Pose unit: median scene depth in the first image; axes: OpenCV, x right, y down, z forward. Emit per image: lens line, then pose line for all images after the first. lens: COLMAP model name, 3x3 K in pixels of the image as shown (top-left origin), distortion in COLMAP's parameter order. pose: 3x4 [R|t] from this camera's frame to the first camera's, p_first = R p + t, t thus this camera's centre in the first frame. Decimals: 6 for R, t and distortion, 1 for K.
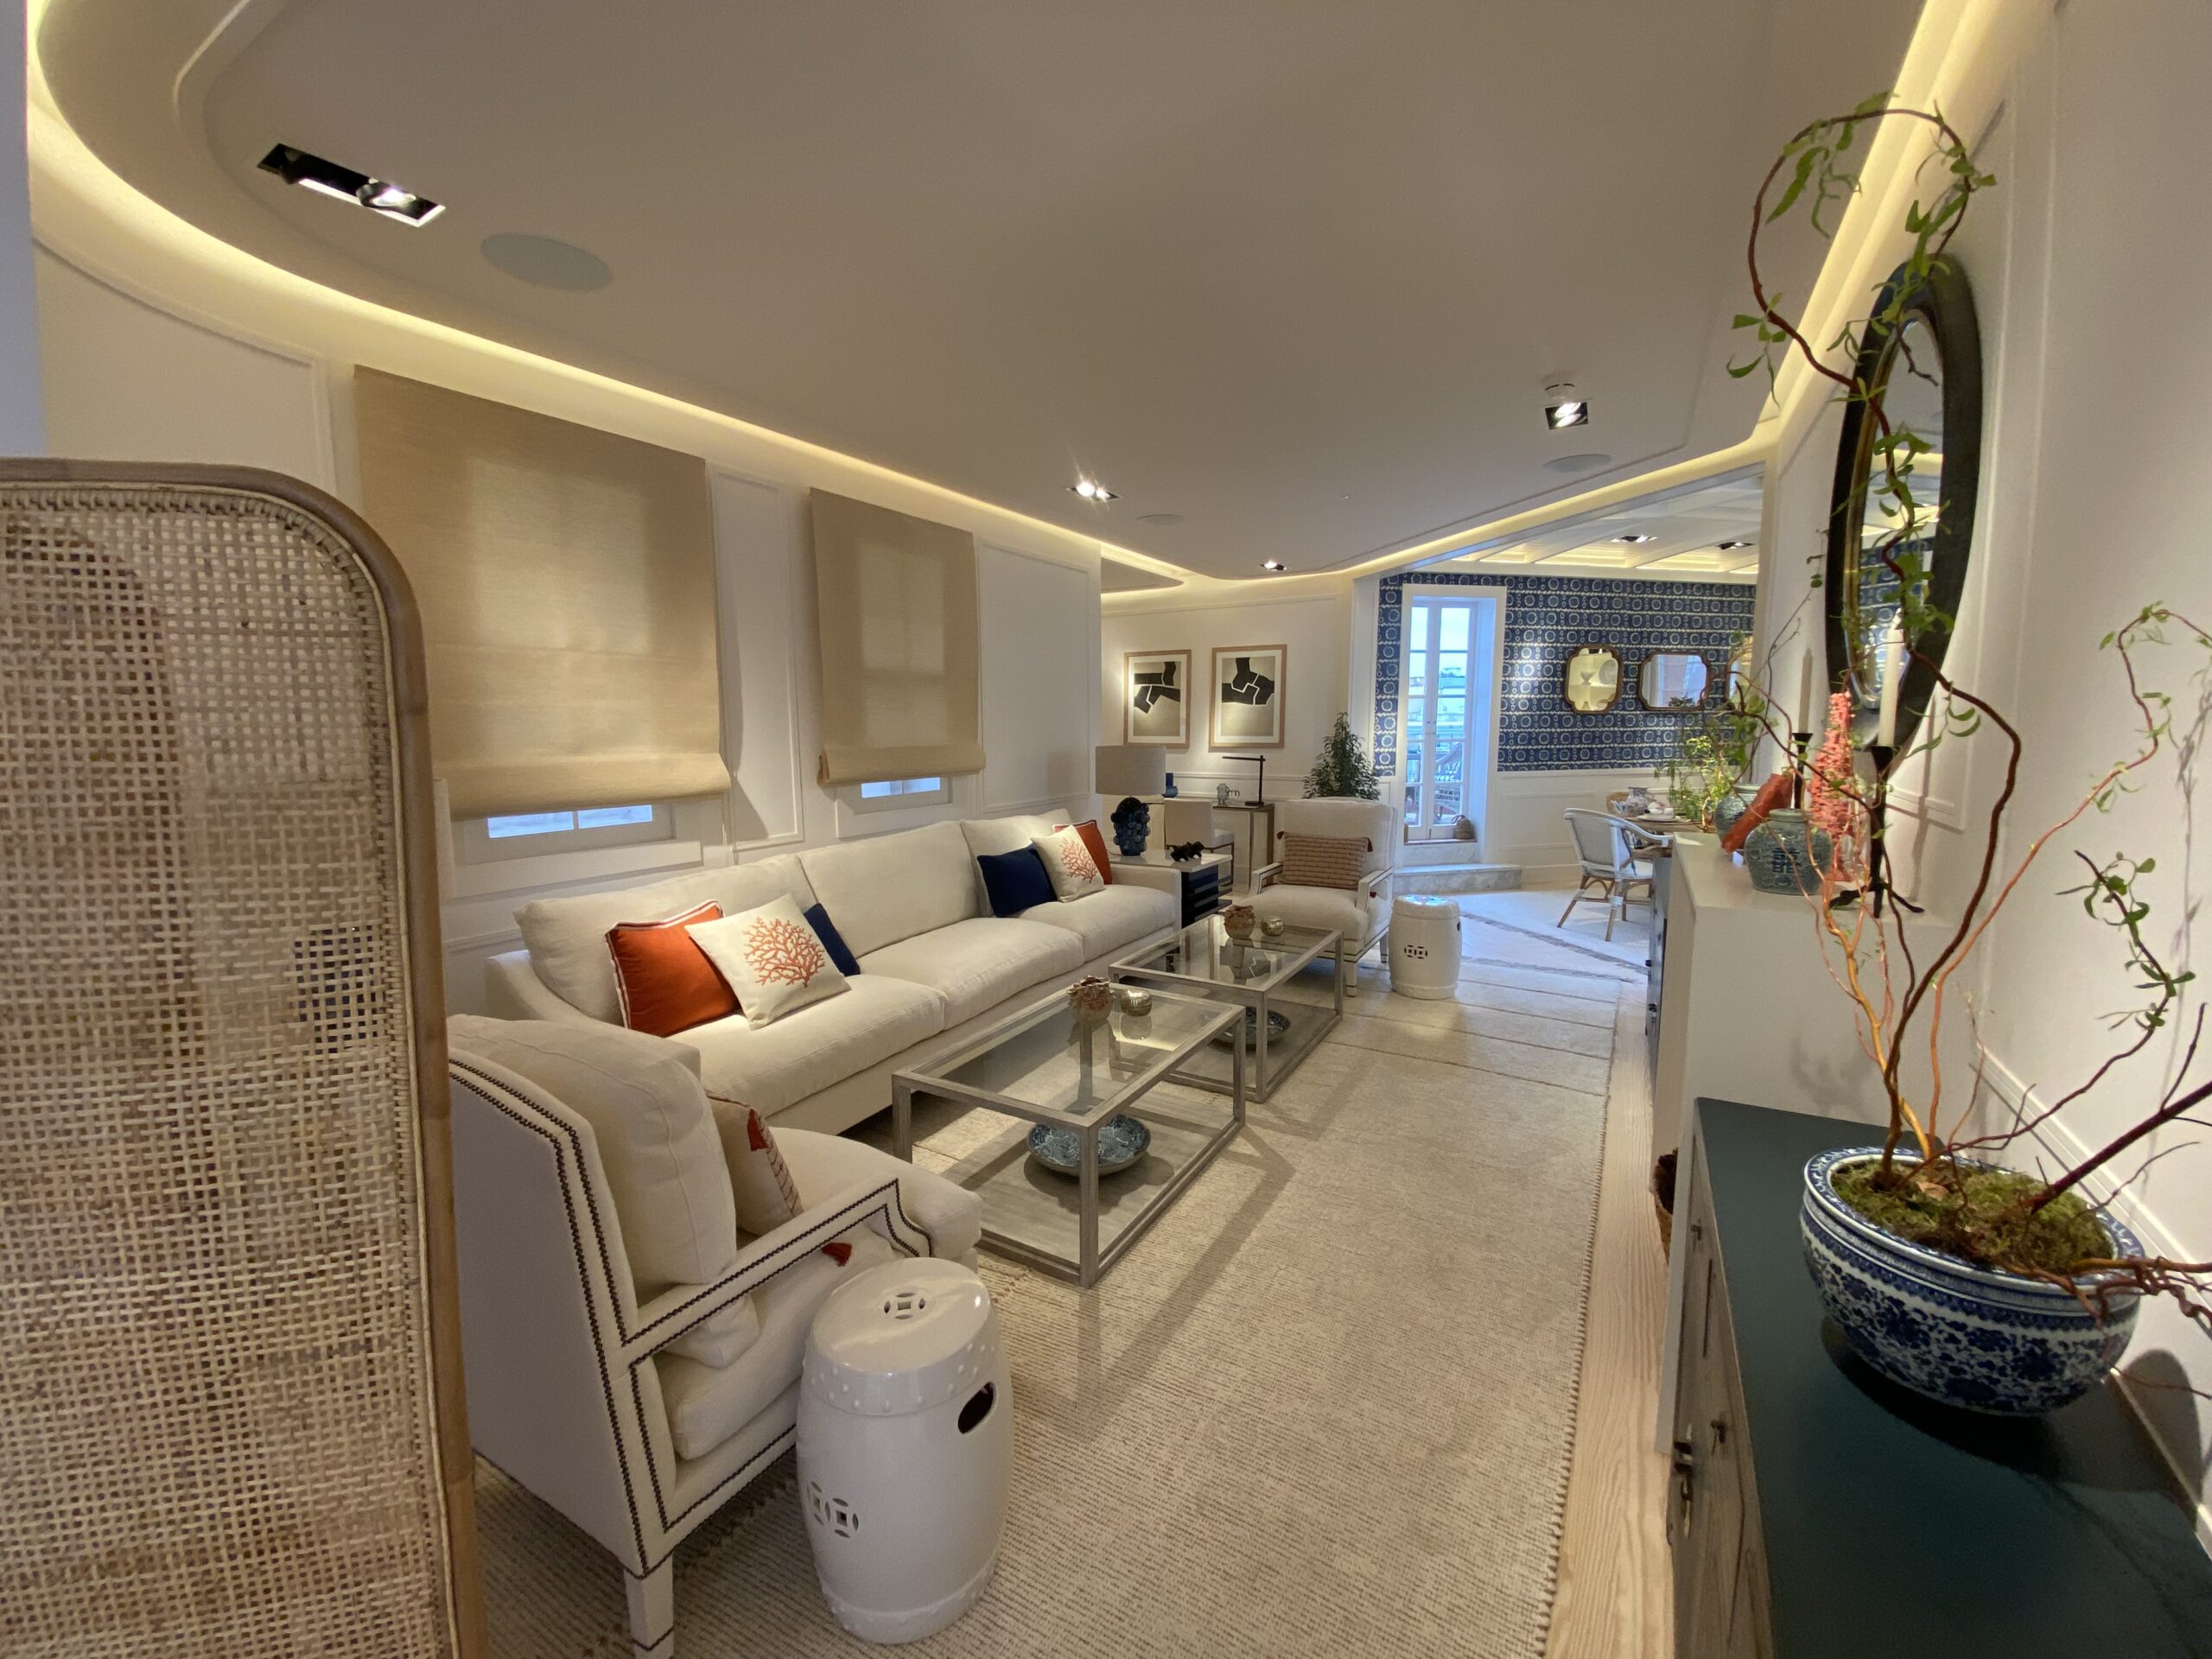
lens RADIAL K [[883.2, 0, 1083.9], [0, 883.2, 821.8], [0, 0, 1]] dist [0.025394, -0.025447]
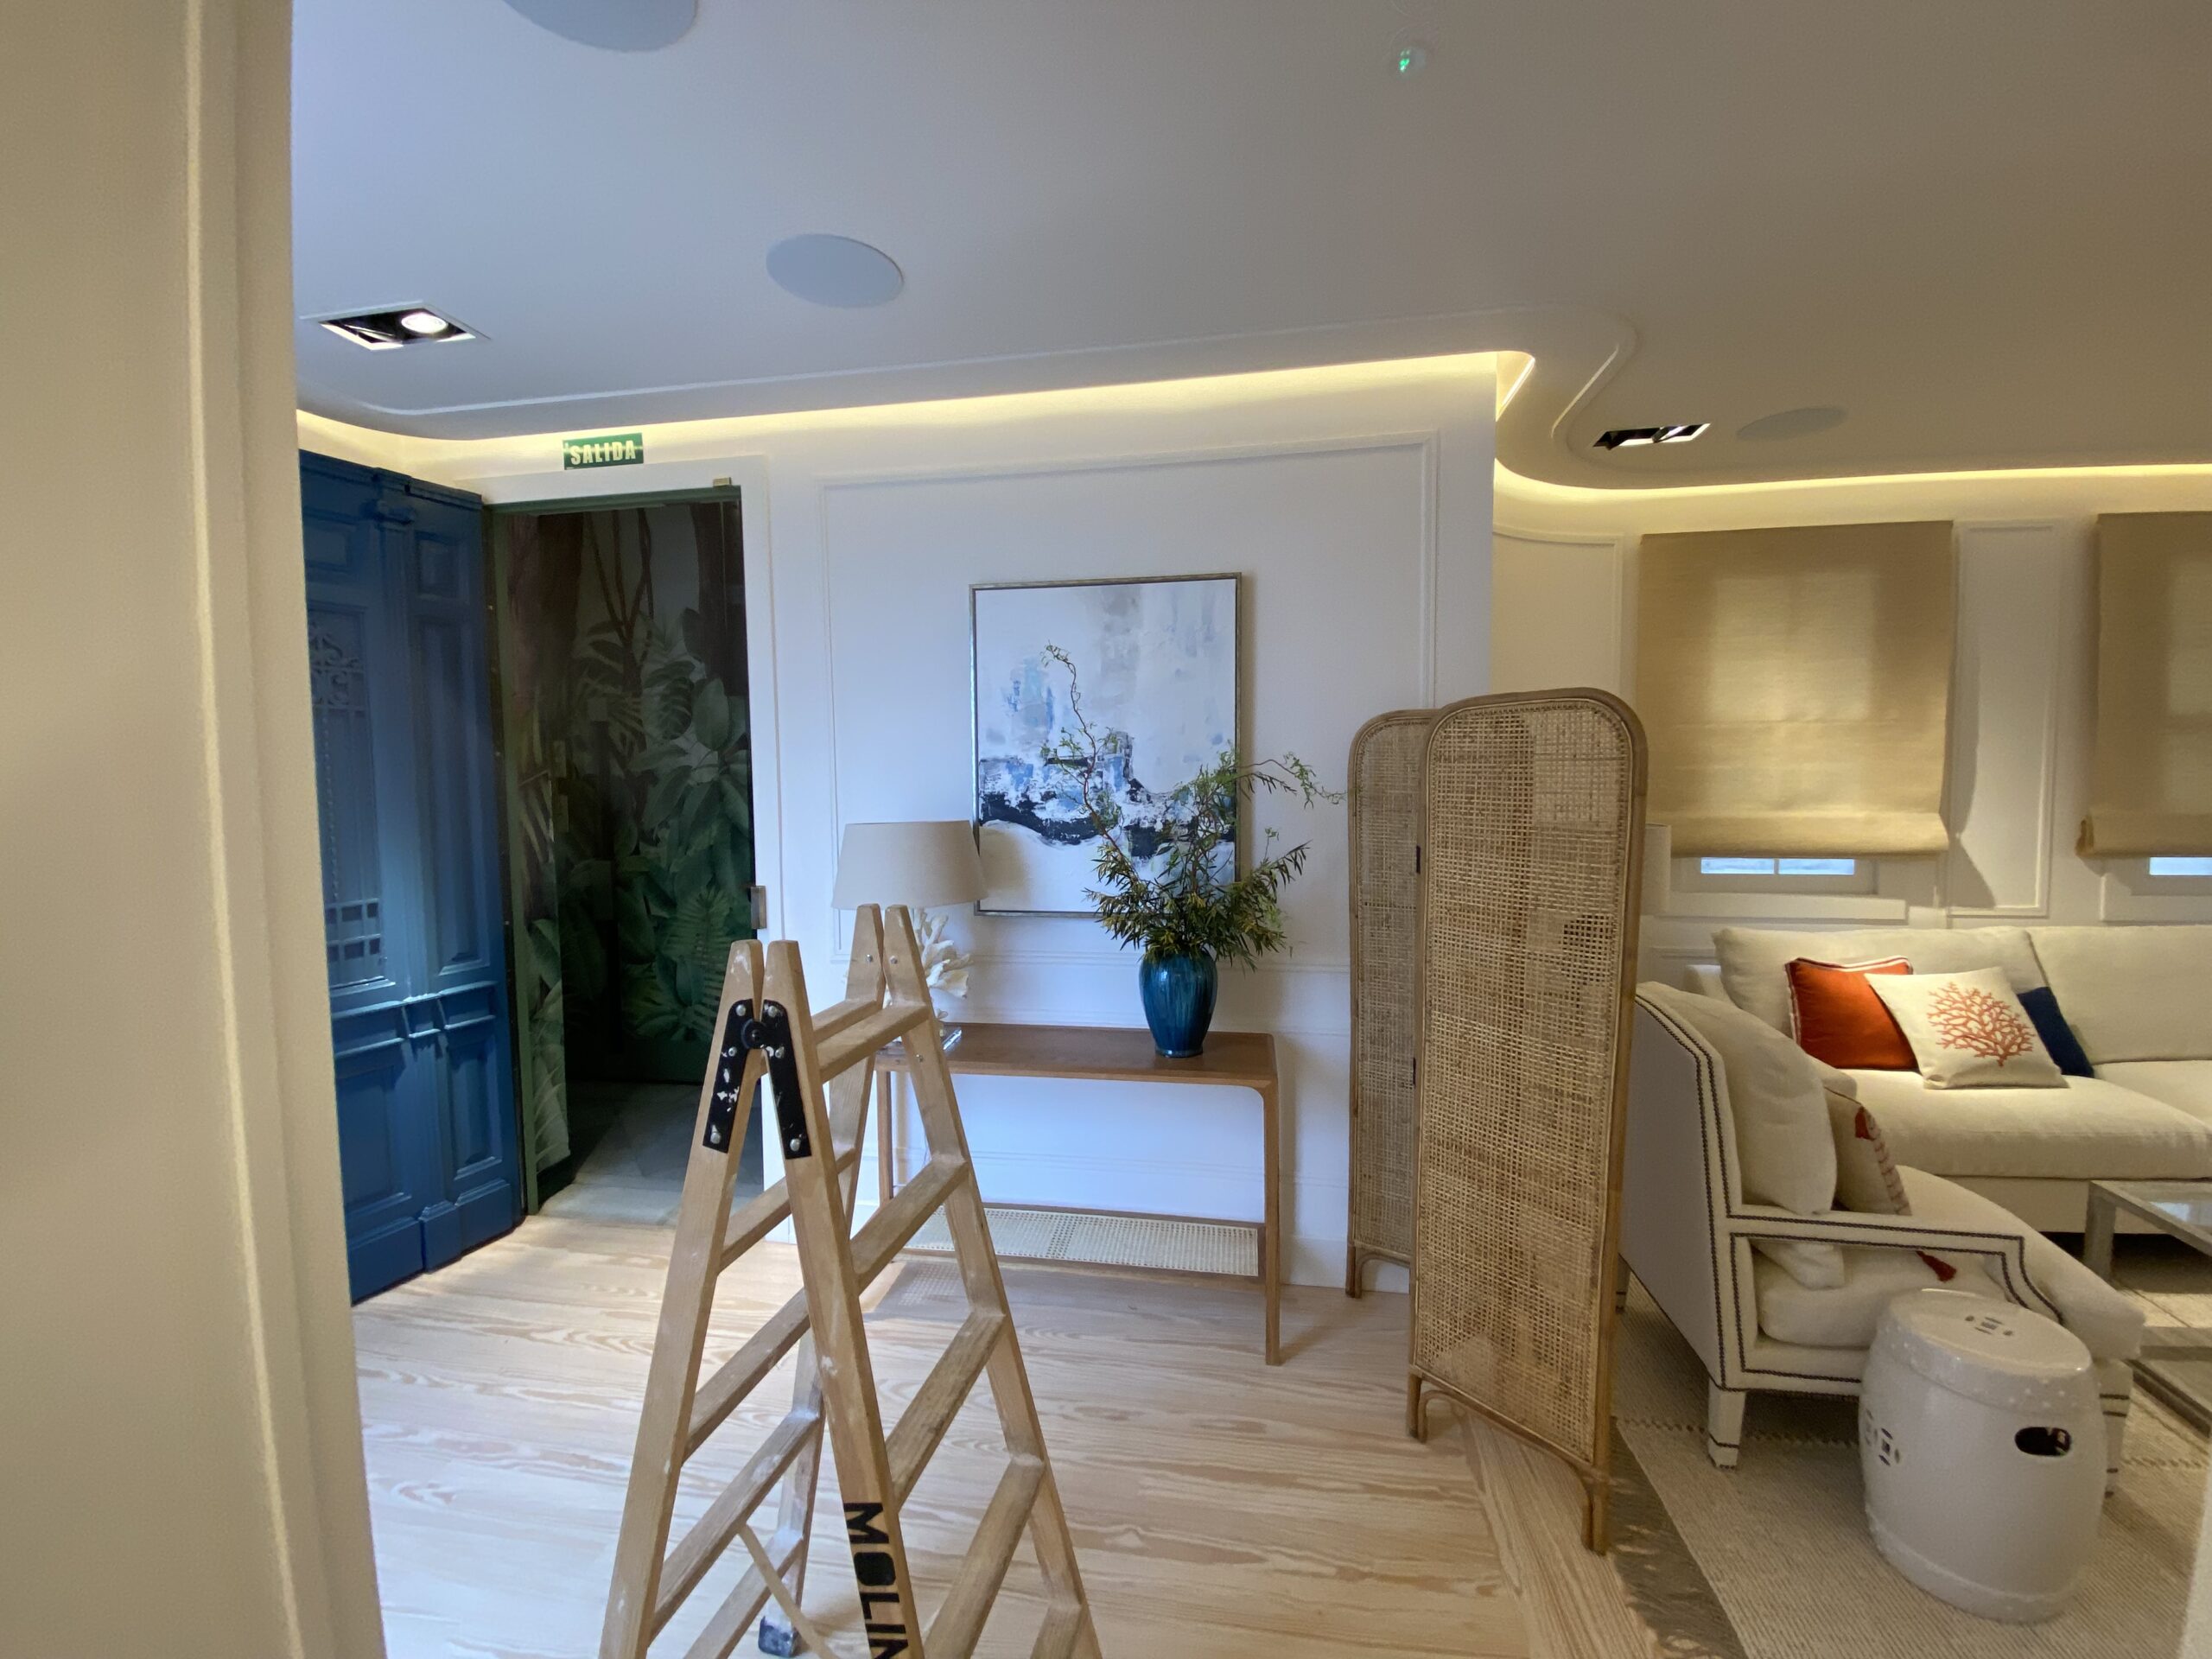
lens RADIAL K [[914.0, 0, 1110.1], [0, 914.0, 822.7], [0, 0, 1]] dist [0.008976, -0.016677]
pose [[0.369845, 0.056591, -0.927368, 0.206692], [-0.101594, 0.994621, 0.020178, 0.005870], [0.923522, 0.086753, 0.373605, -0.249608]]
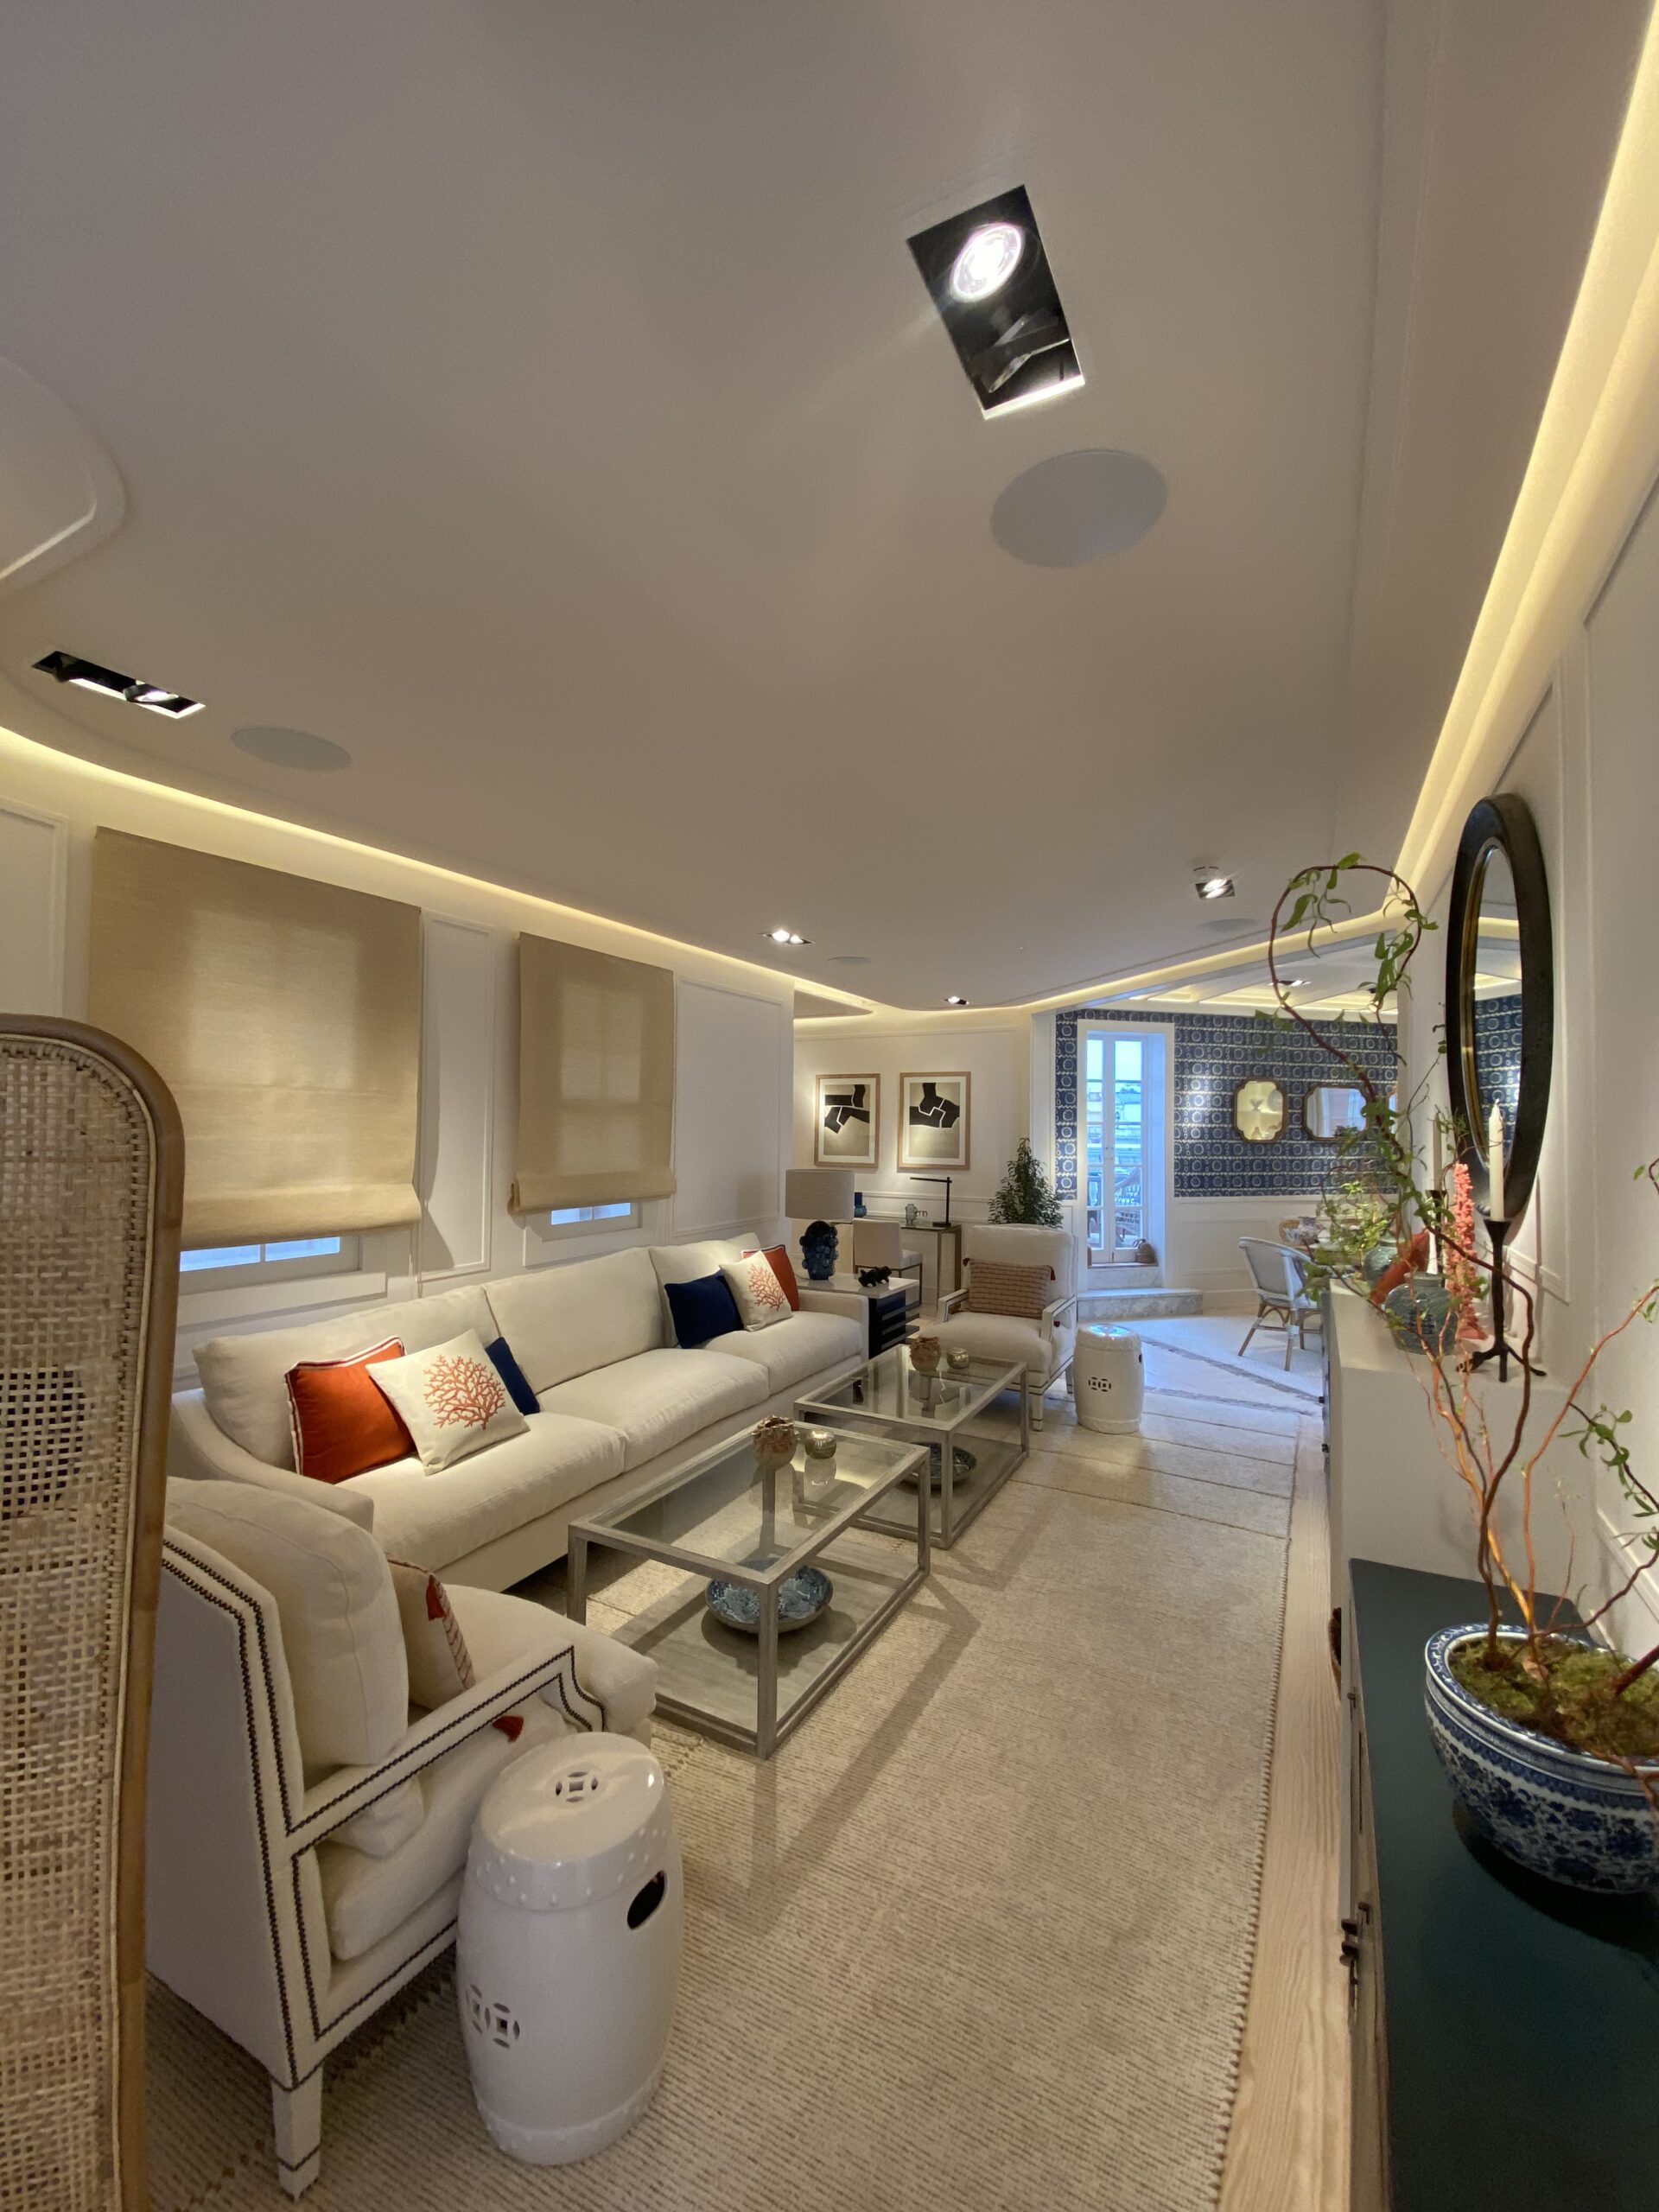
lens RADIAL K [[889.9, 0, 814.0], [0, 889.9, 1104.1], [0, 0, 1]] dist [0.008369, -0.015142]
pose [[0.998834, 0.020383, 0.043762, 0.000859], [-0.014058, 0.990017, -0.140242, -0.035306], [-0.046184, 0.139464, 0.989150, -0.044948]]
